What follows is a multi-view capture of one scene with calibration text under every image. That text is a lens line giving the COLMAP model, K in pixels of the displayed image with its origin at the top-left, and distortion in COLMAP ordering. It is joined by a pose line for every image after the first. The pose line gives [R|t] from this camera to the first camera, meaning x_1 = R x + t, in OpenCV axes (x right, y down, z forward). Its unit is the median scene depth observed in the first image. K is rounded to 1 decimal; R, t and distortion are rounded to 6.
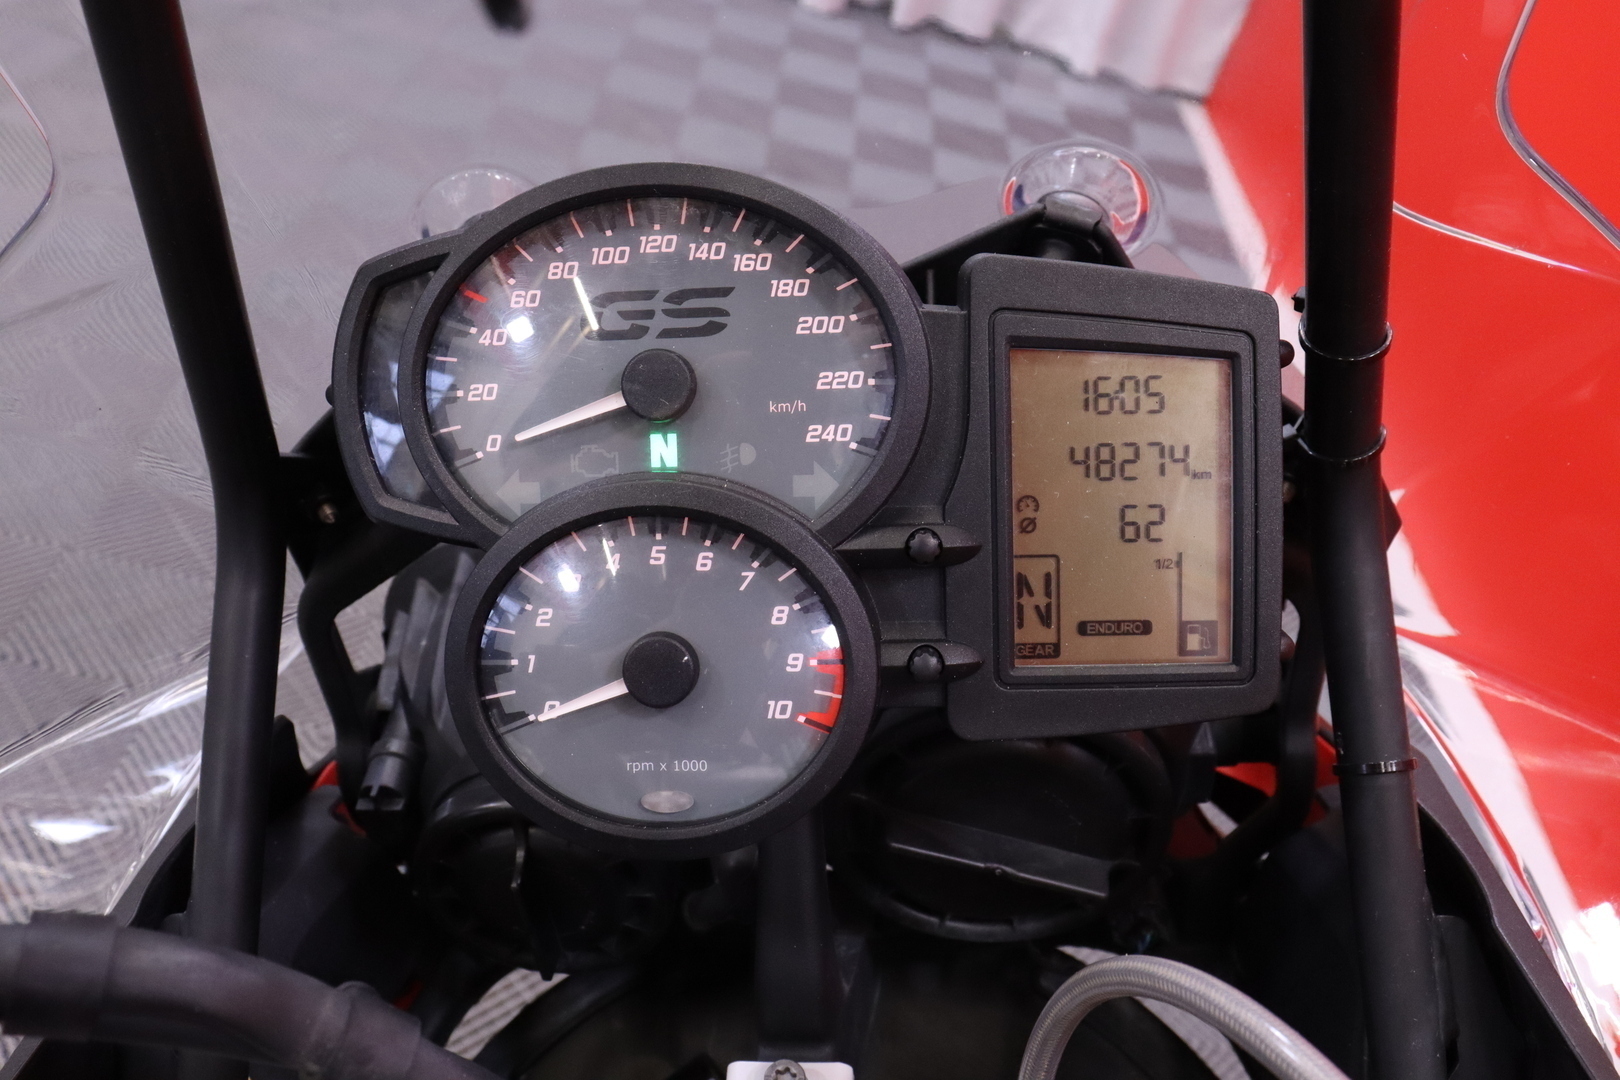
lens RADIAL K [[1564.2, 0, 810.0], [0, 1564.2, 540.0], [0, 0, 1]] dist [0.000173, -0.001010]
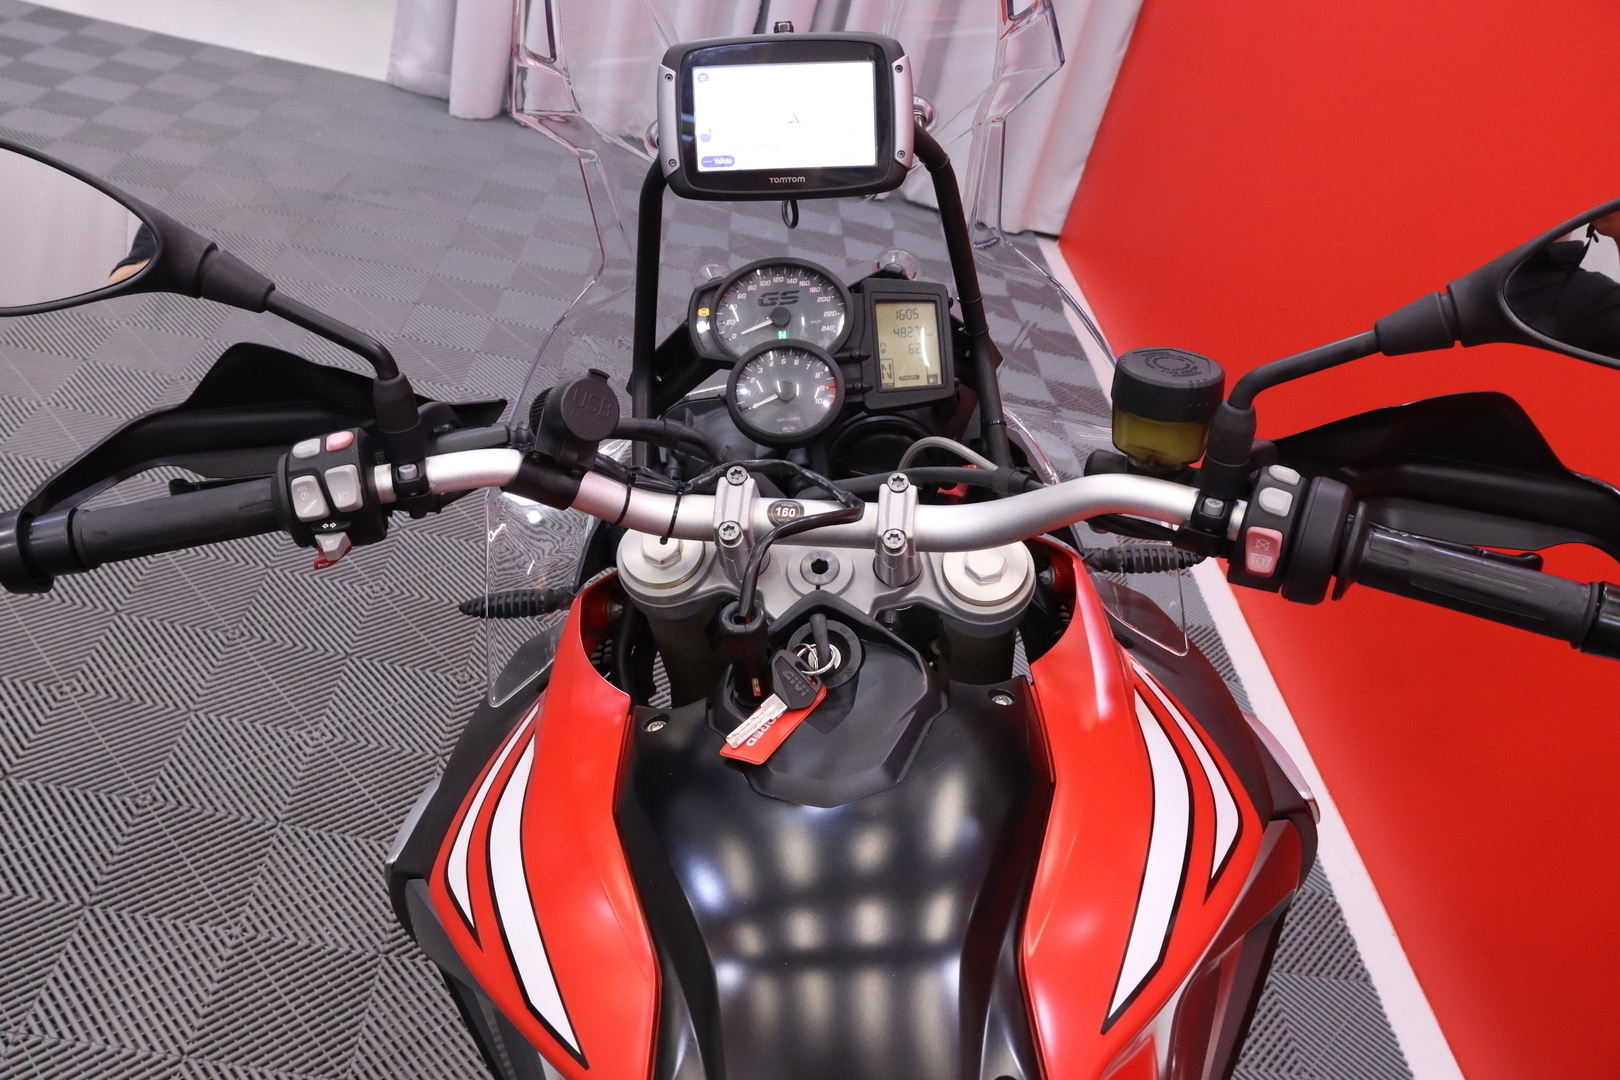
lens RADIAL K [[1330.9, 0, 810.0], [0, 1330.9, 540.0], [0, 0, 1]] dist [-0.002835, -0.000250]
pose [[0.998189, -0.044508, 0.040473, -0.176314], [0.046778, 0.997279, -0.056980, 0.596399], [-0.037827, 0.058770, 0.997555, -2.057757]]
